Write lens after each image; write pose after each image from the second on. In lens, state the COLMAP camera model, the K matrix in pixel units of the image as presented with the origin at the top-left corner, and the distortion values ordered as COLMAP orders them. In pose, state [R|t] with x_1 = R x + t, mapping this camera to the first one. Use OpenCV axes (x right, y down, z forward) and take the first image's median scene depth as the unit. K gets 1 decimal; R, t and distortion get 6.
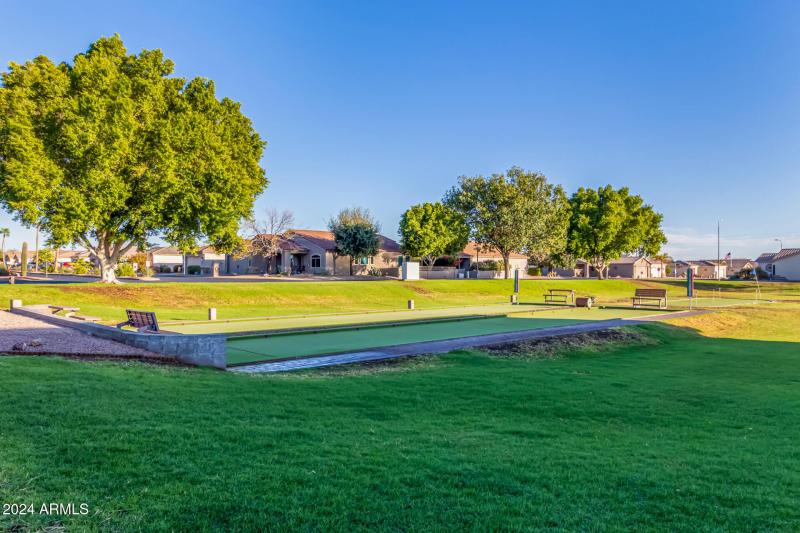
lens RADIAL K [[569.8, 0, 399.8], [0, 569.8, 267.8], [0, 0, 1]] dist [-0.001984, -0.000024]
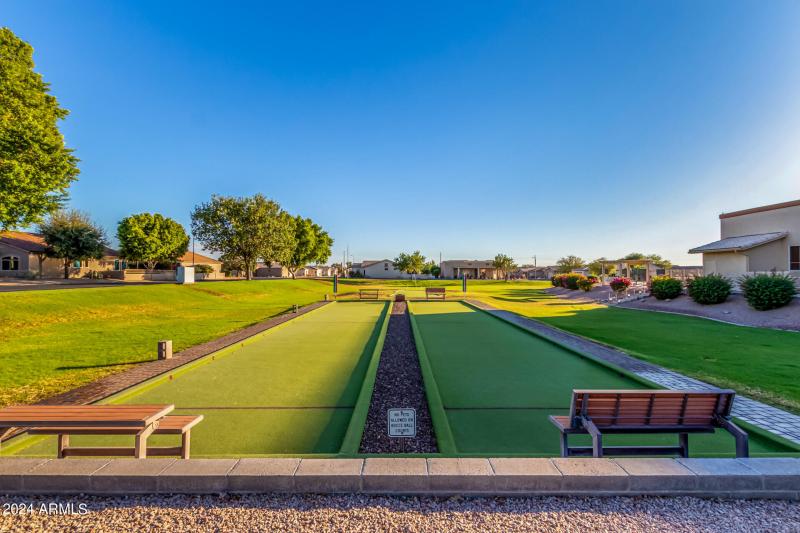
lens RADIAL K [[365.4, 0, 399.5], [0, 365.4, 269.8], [0, 0, 1]] dist [0.004066, -0.001053]
pose [[0.702279, 0.006037, 0.711876, -0.124795], [-0.004858, 0.999981, -0.003687, -0.002417], [-0.711885, -0.000869, 0.702296, 0.150228]]
